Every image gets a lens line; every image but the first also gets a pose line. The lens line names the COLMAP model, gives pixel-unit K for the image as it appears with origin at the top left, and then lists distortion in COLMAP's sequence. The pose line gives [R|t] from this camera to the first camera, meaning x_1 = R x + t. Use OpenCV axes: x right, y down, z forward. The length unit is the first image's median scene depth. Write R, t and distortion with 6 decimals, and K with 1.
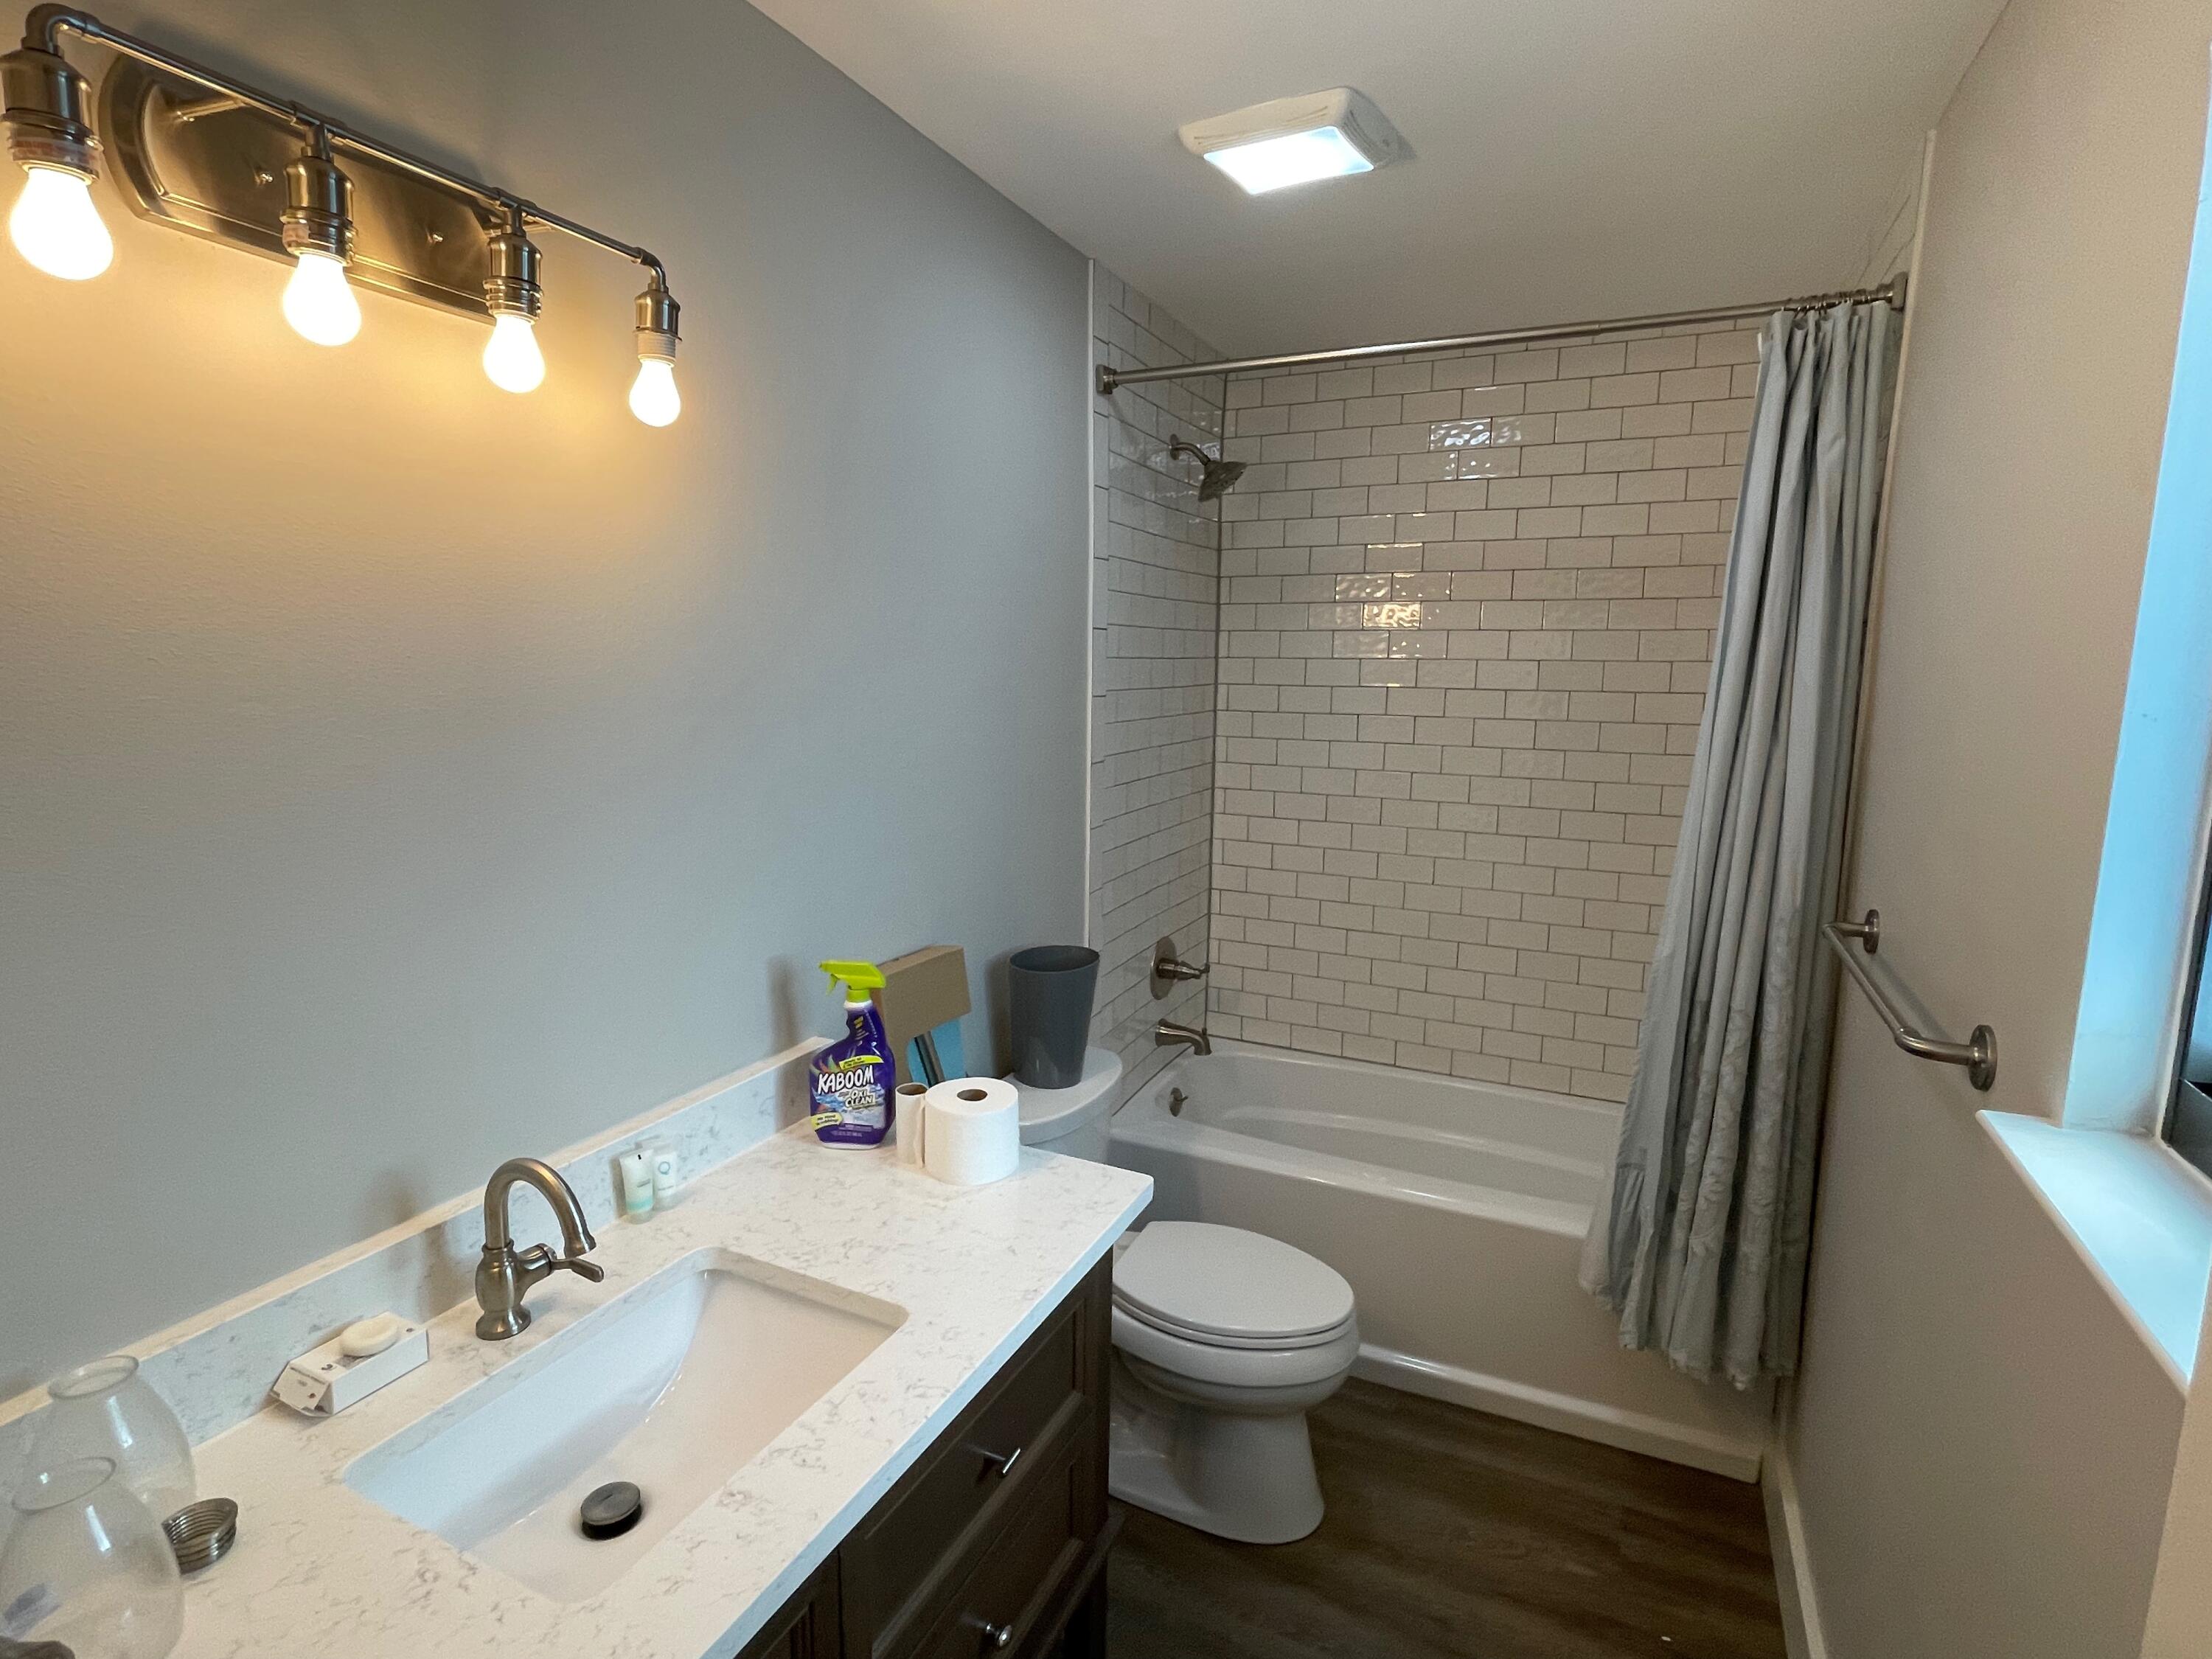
lens RADIAL K [[1099.7, 0, 1092.3], [0, 1099.7, 839.6], [0, 0, 1]] dist [-0.006079, 0.003343]
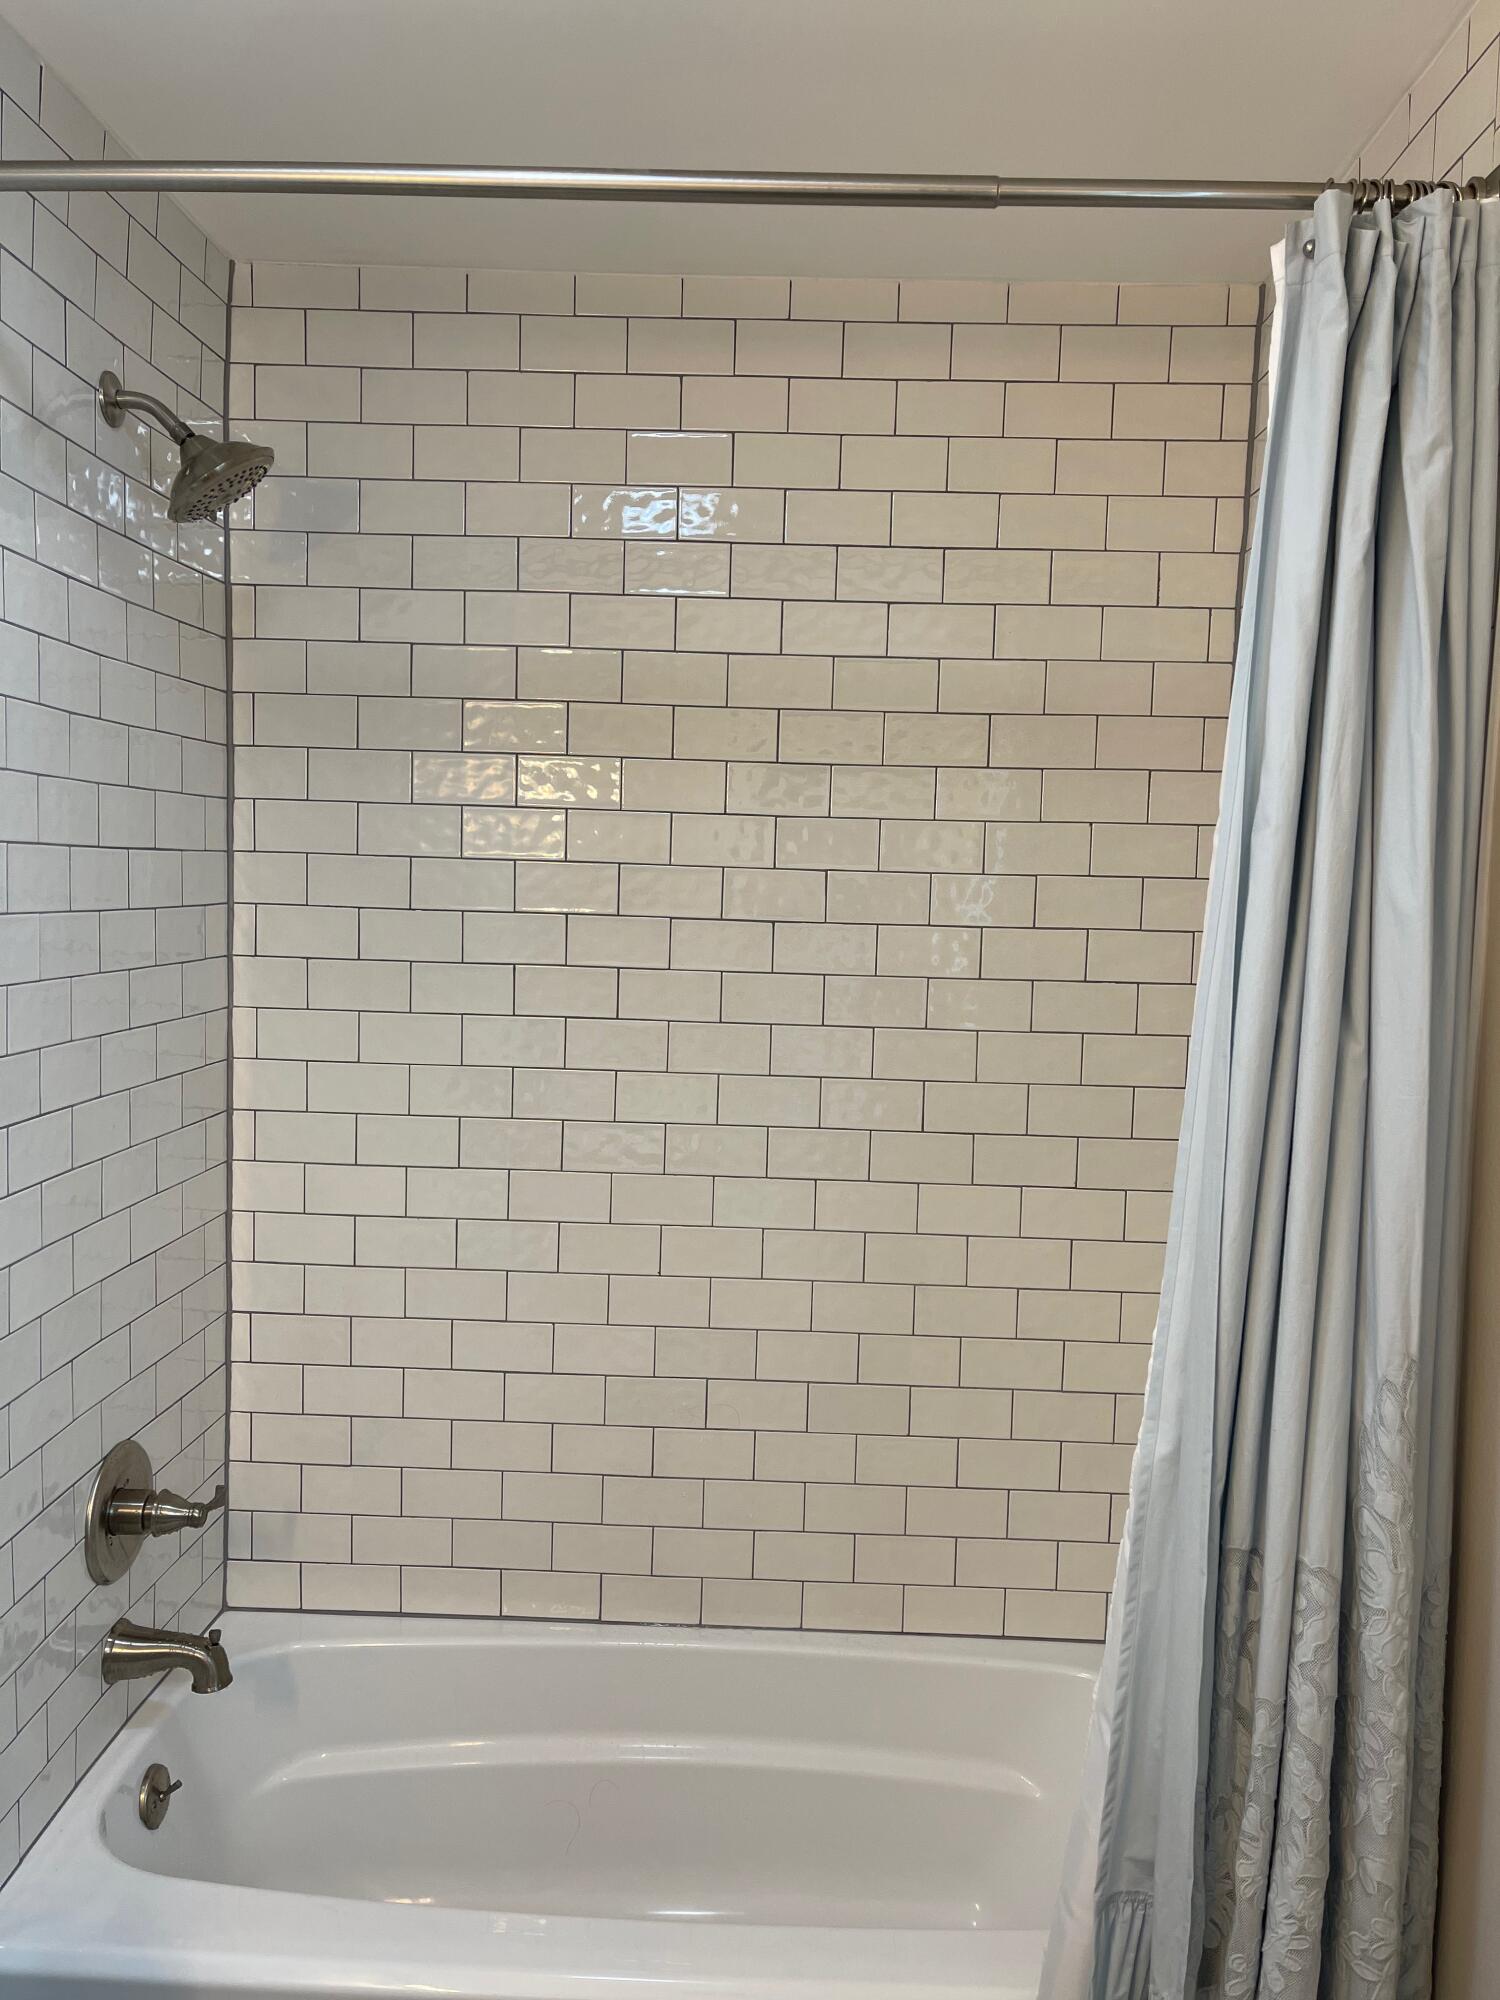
lens RADIAL K [[1523.9, 0, 754.6], [0, 1523.9, 1012.8], [0, 0, 1]] dist [0.047960, -0.053410]
pose [[0.914429, -0.016286, 0.404418, 0.051914], [0.044925, 0.997100, -0.061427, -0.041241], [-0.402245, 0.074340, 0.912509, 0.290734]]
